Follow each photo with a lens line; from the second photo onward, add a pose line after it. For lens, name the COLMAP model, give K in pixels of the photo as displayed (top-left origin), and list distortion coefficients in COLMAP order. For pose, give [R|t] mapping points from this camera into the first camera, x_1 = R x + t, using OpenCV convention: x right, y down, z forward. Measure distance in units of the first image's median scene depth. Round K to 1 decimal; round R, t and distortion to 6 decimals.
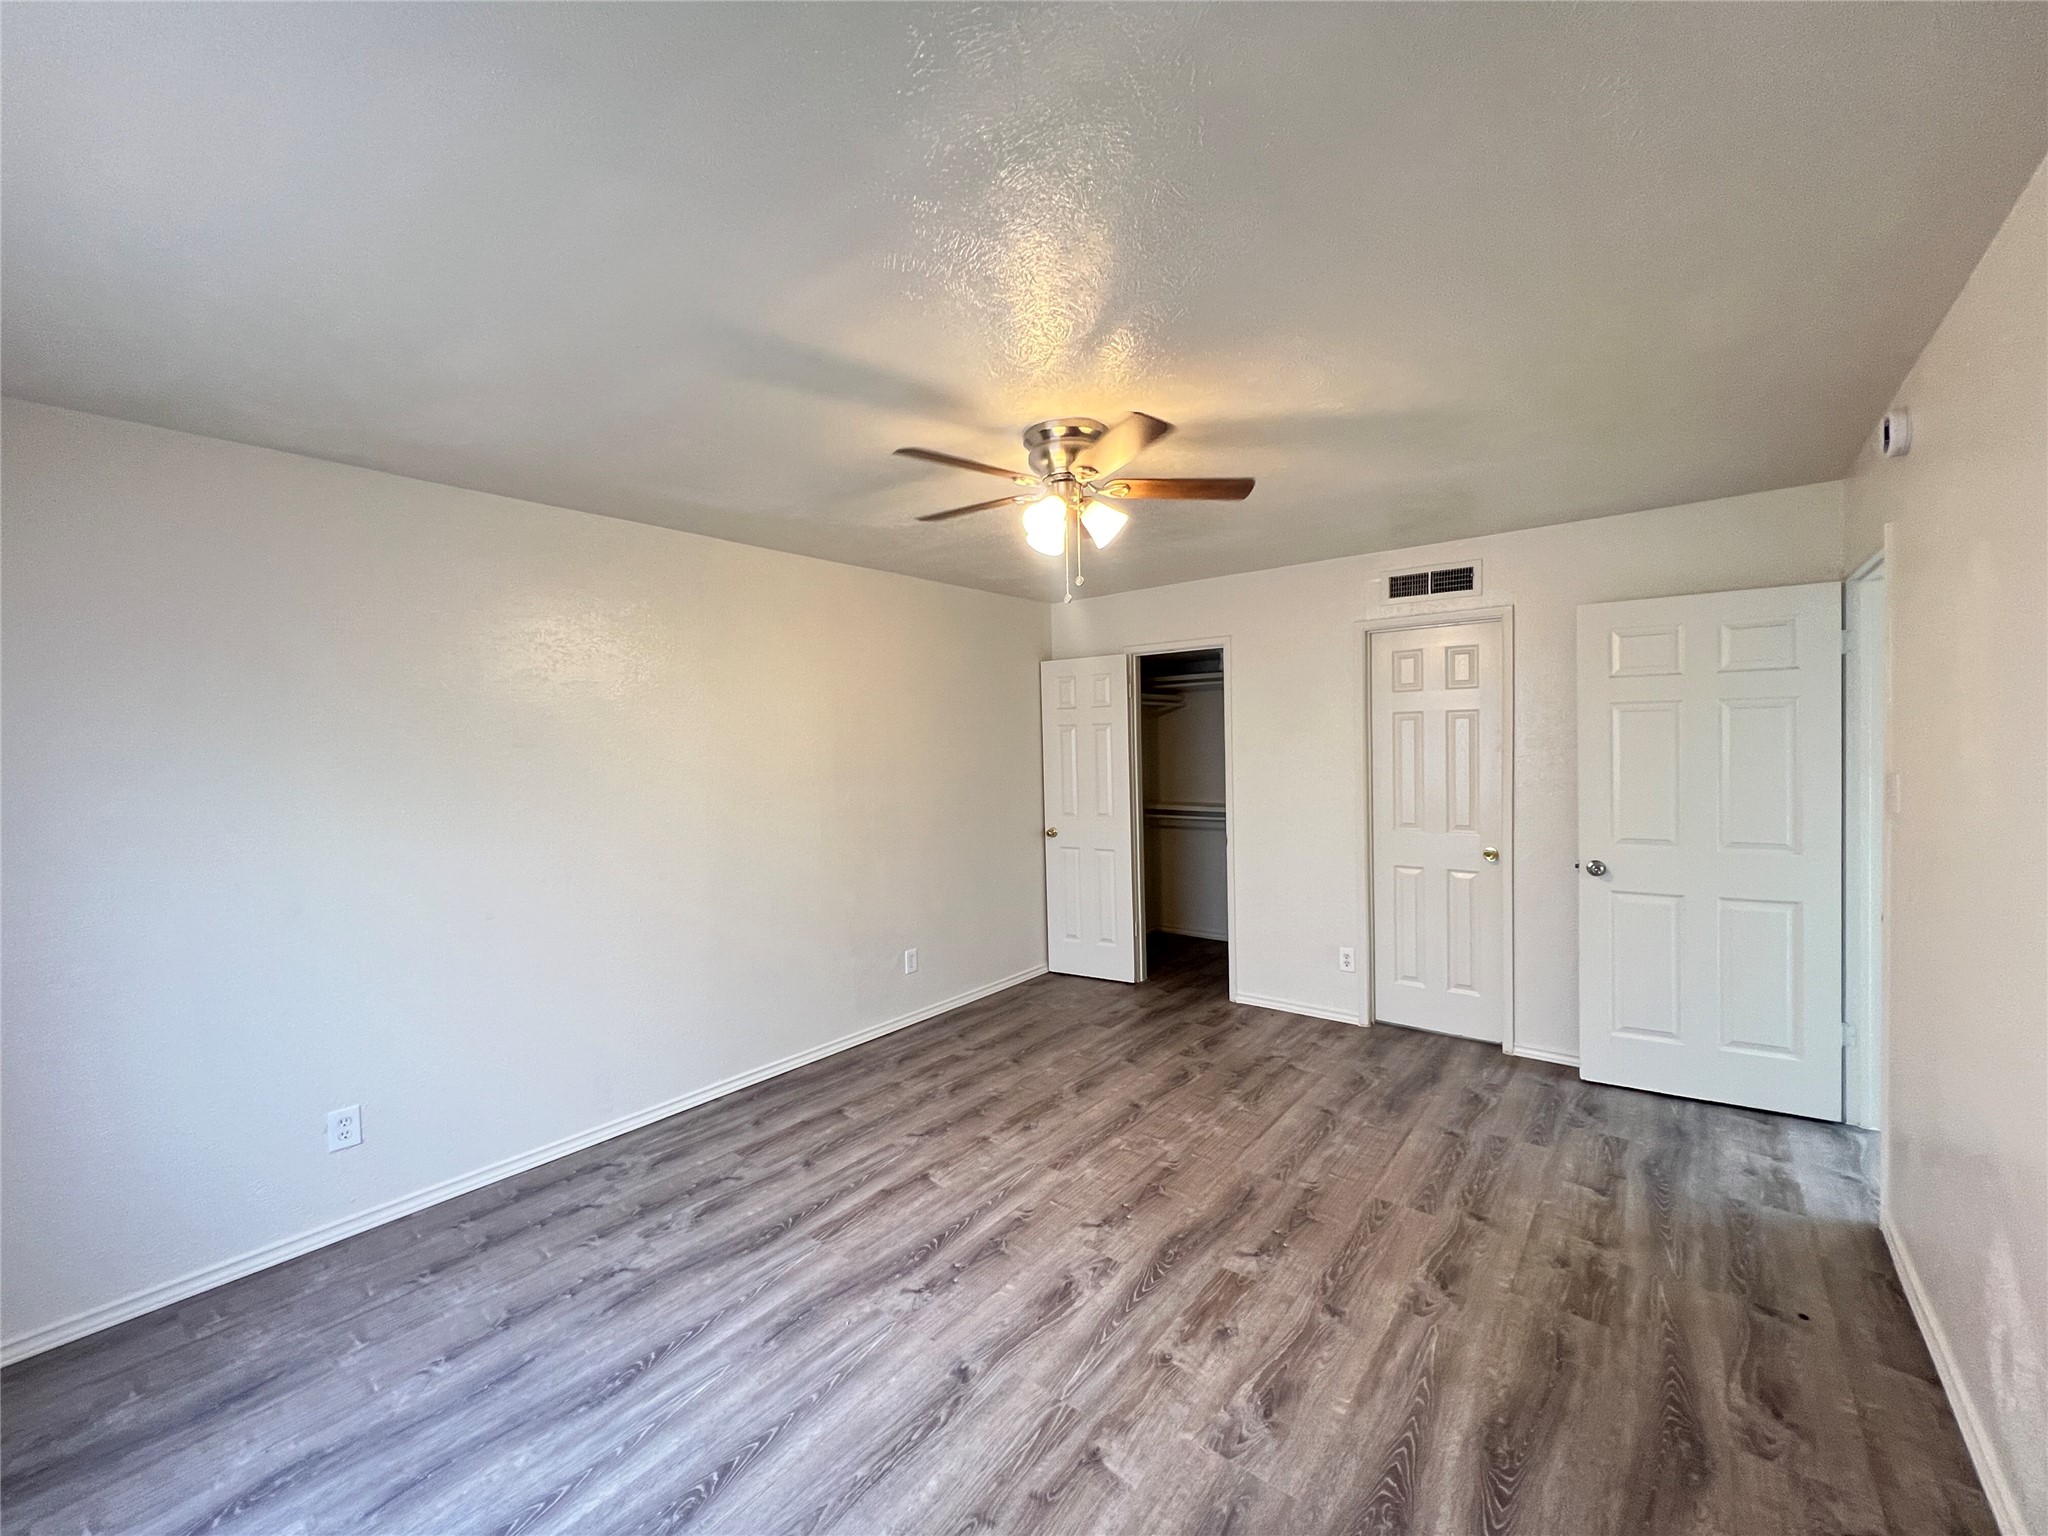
lens RADIAL K [[819.0, 0, 1015.5], [0, 819.0, 751.4], [0, 0, 1]] dist [-0.000838, 0.000562]
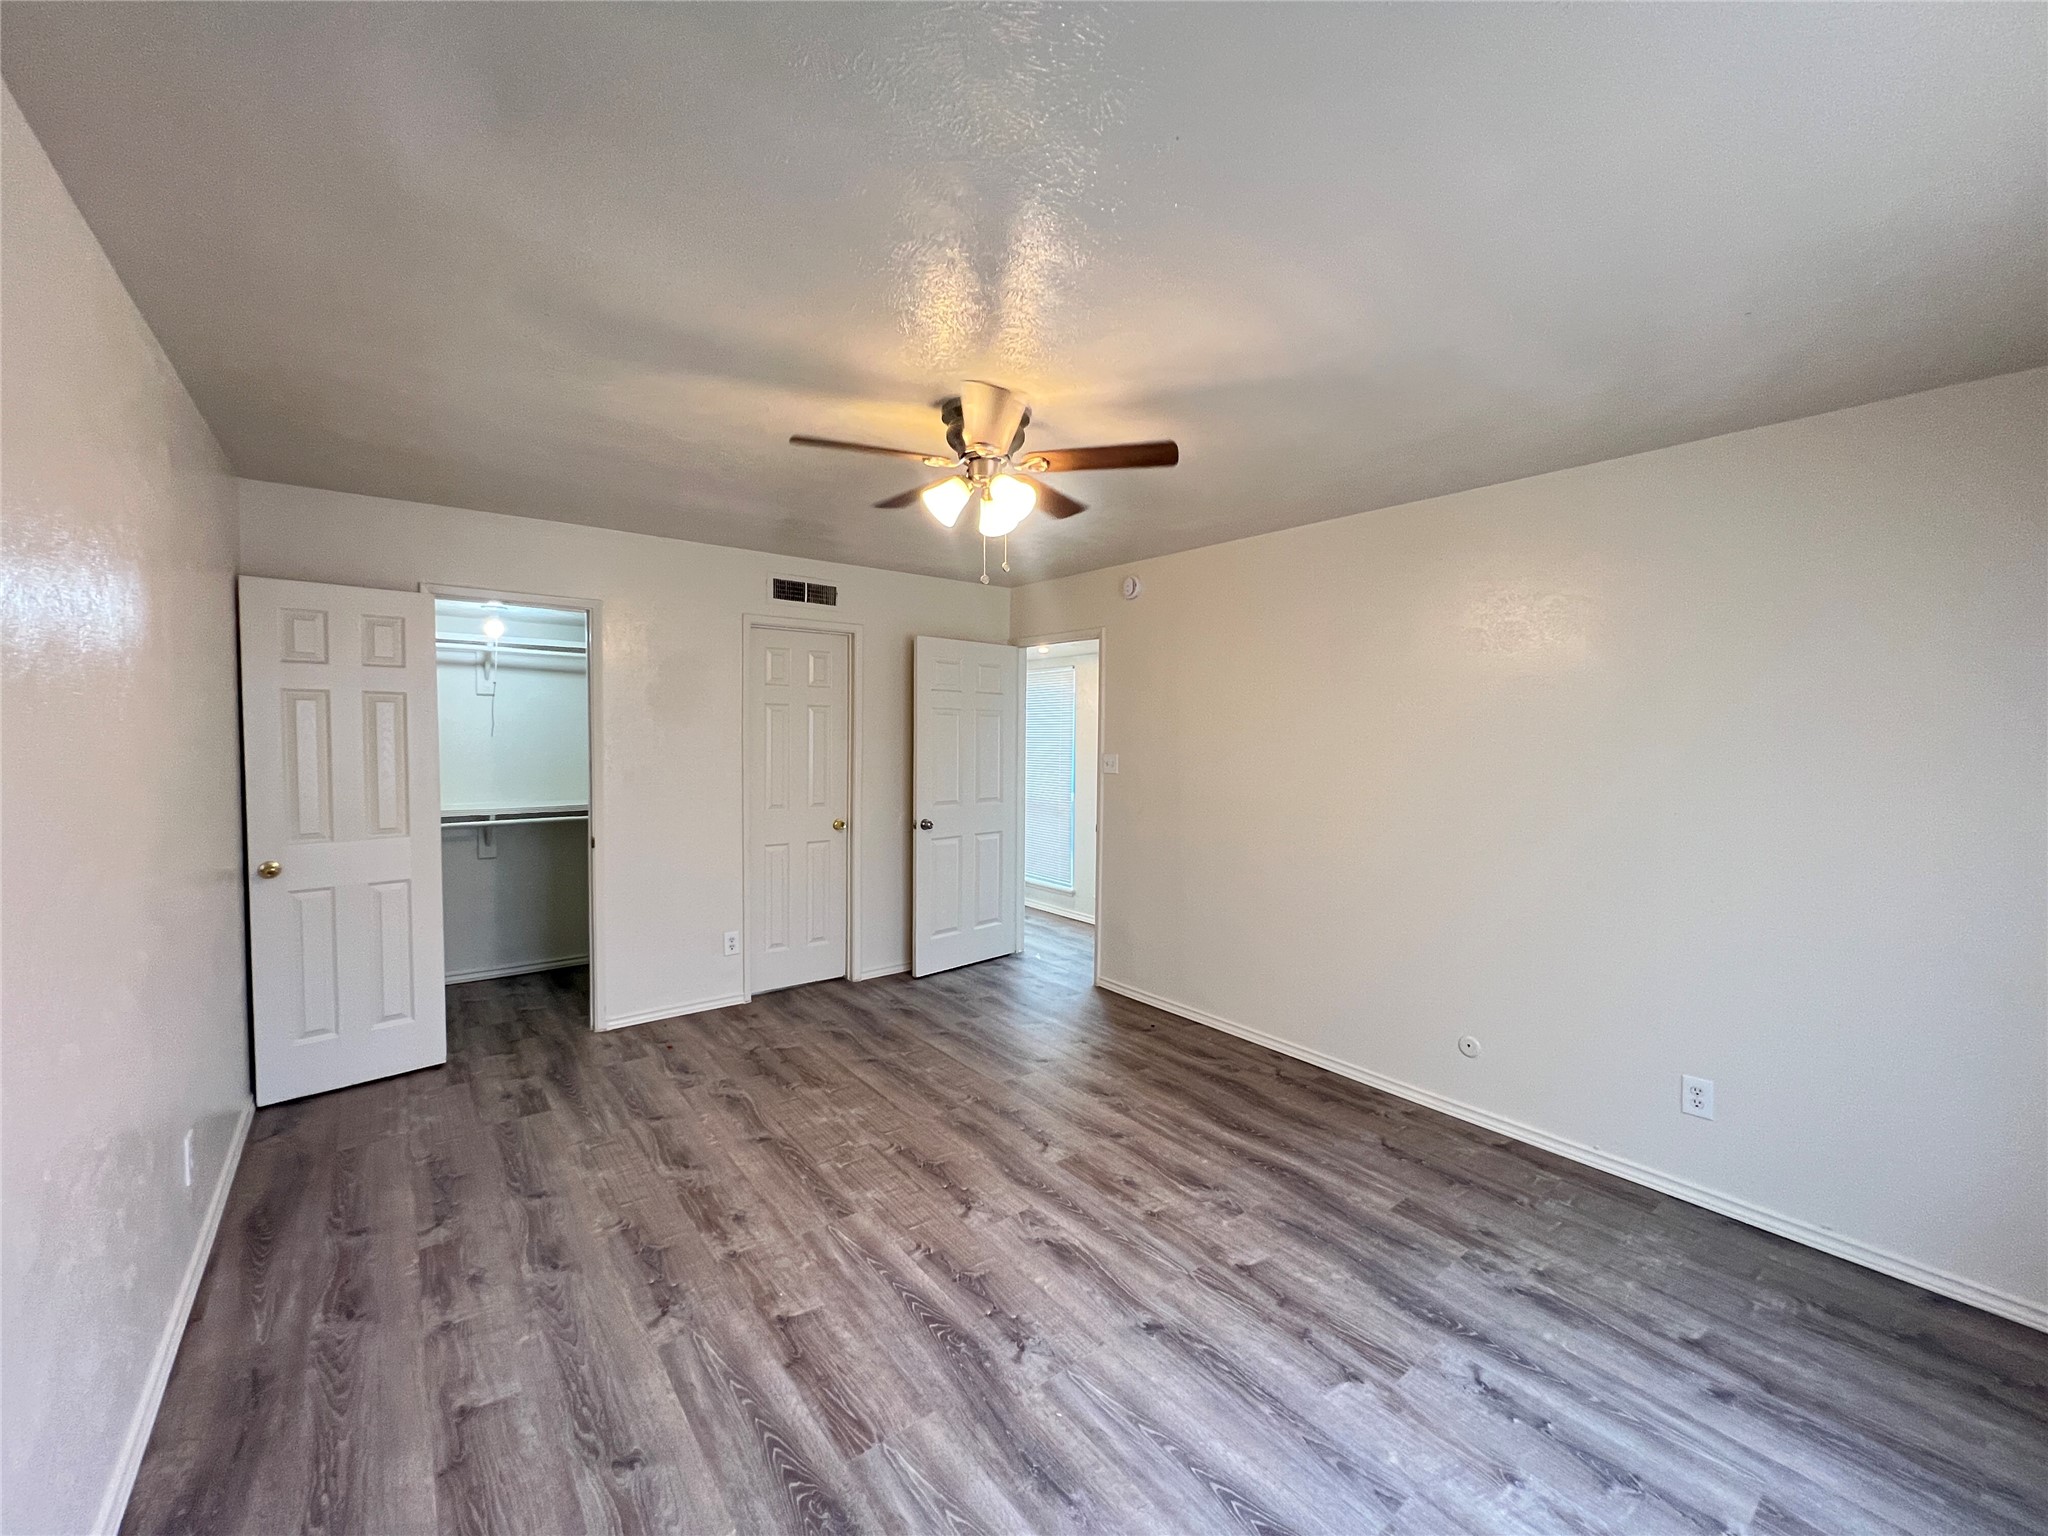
lens RADIAL K [[819.0, 0, 1019.2], [0, 819.0, 760.9], [0, 0, 1]] dist [-0.000838, 0.000562]
pose [[0.222795, -0.012514, 0.974785, -0.773748], [-0.008469, 0.999855, 0.014771, 0.013707], [-0.974829, -0.011546, 0.222656, 0.652145]]
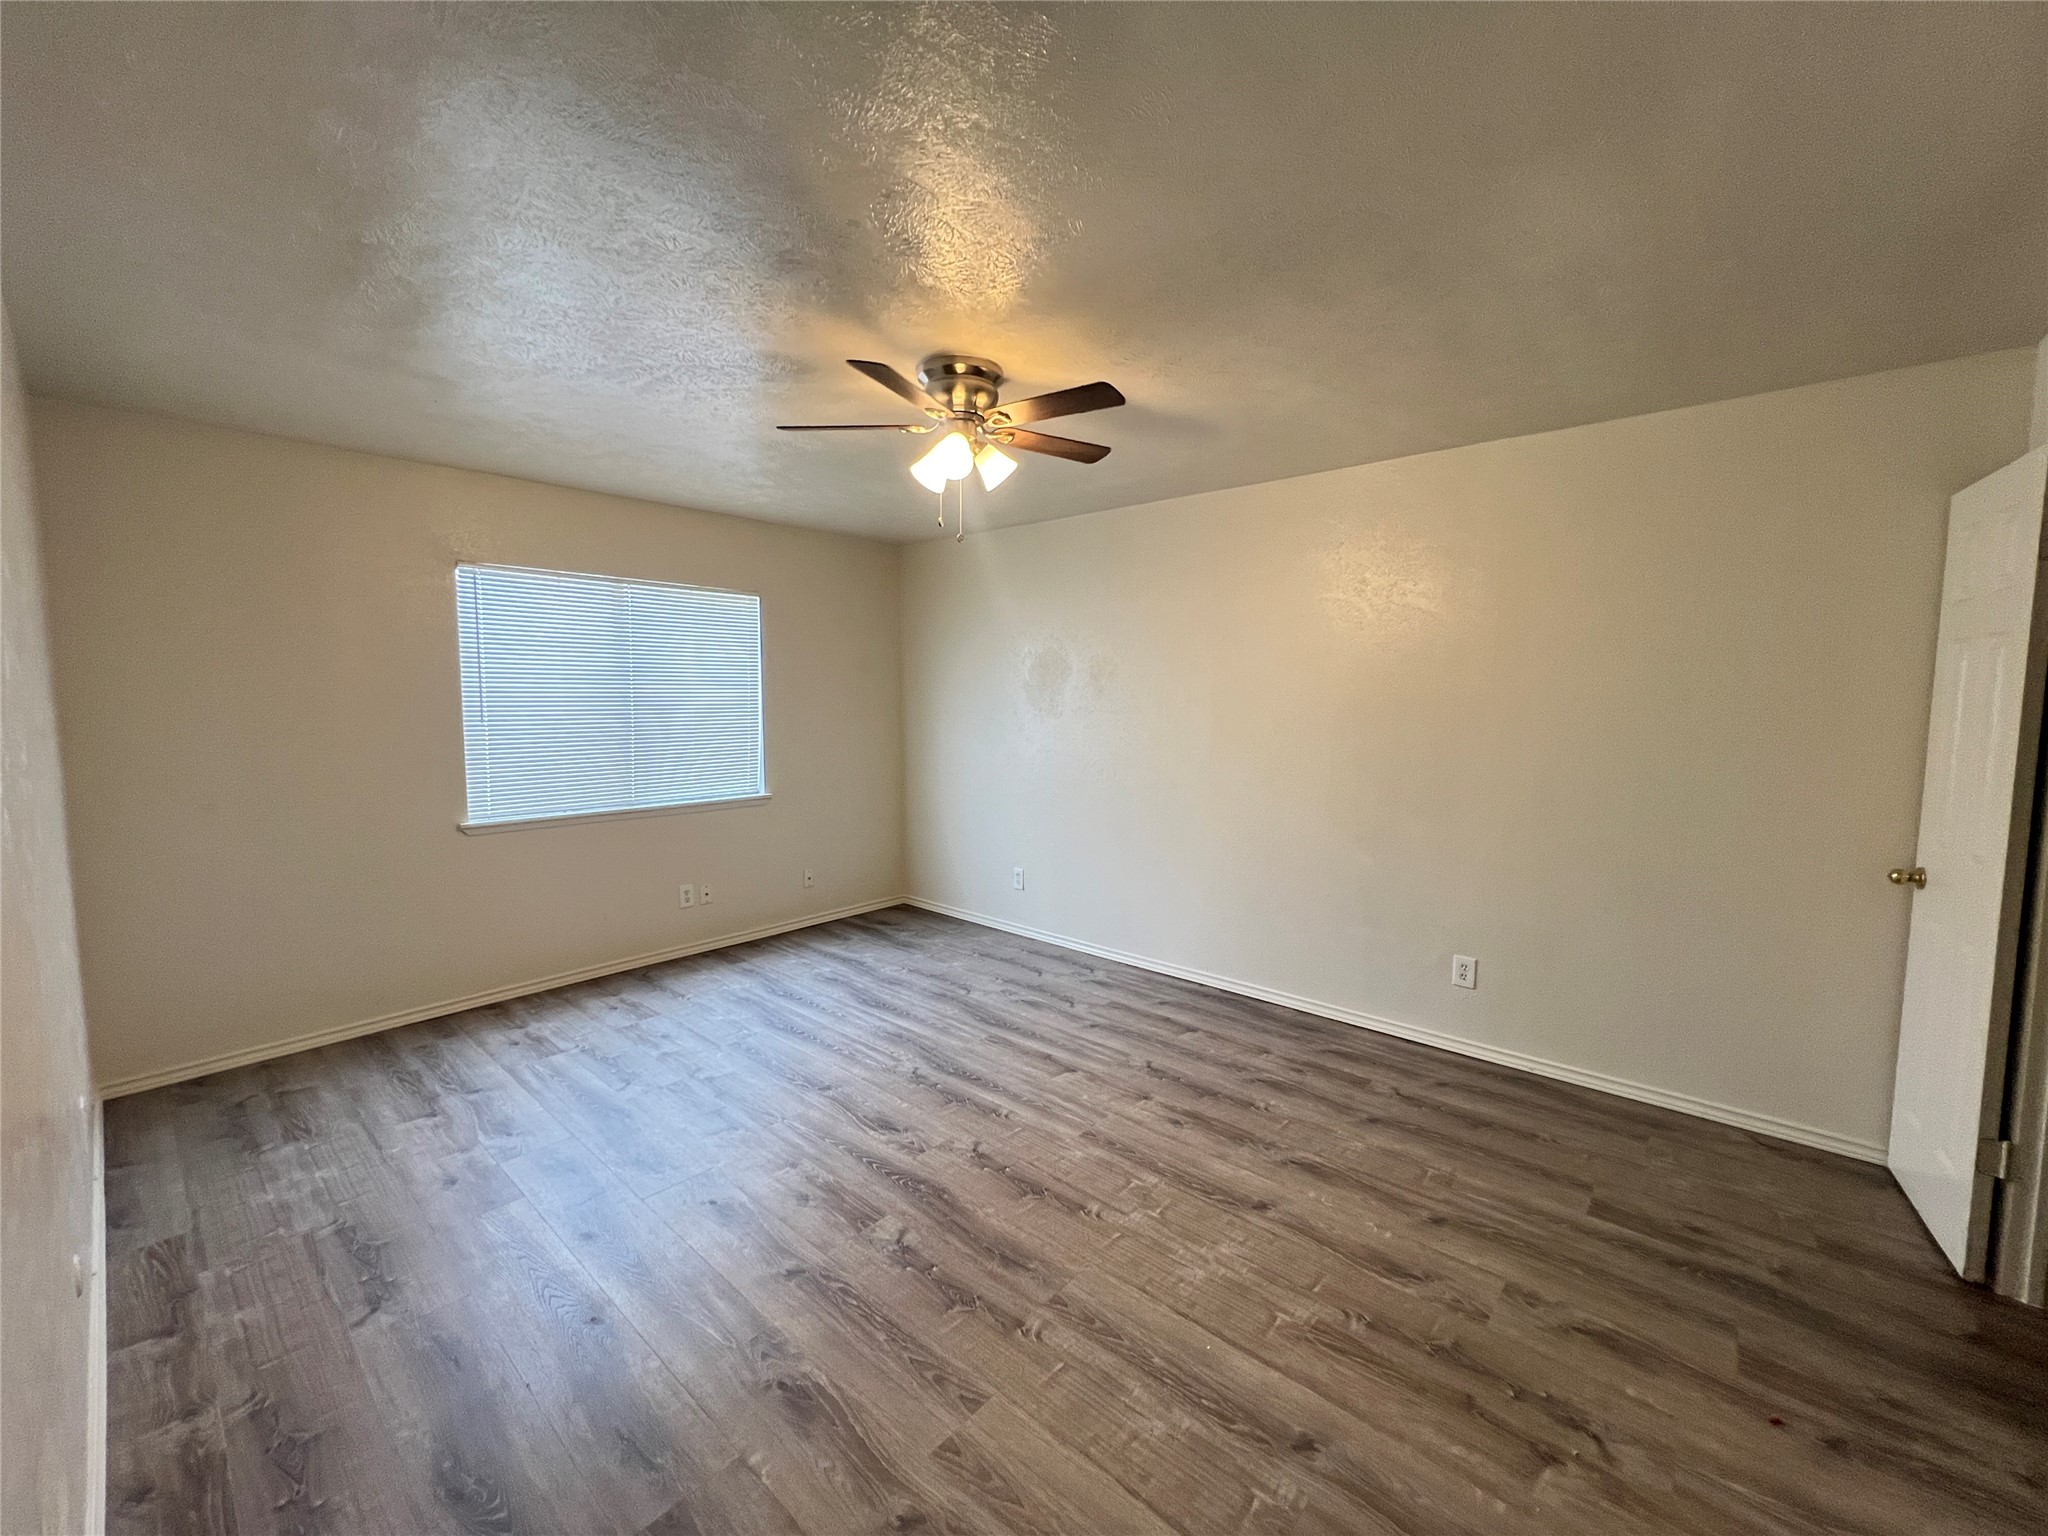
lens RADIAL K [[819.0, 0, 1023.0], [0, 819.0, 763.9], [0, 0, 1]] dist [-0.000838, 0.000562]
pose [[-0.042003, 0.108548, -0.993203, 0.965514], [-0.009666, 0.993990, 0.109042, -0.015630], [0.999071, 0.014181, -0.040701, 0.988694]]
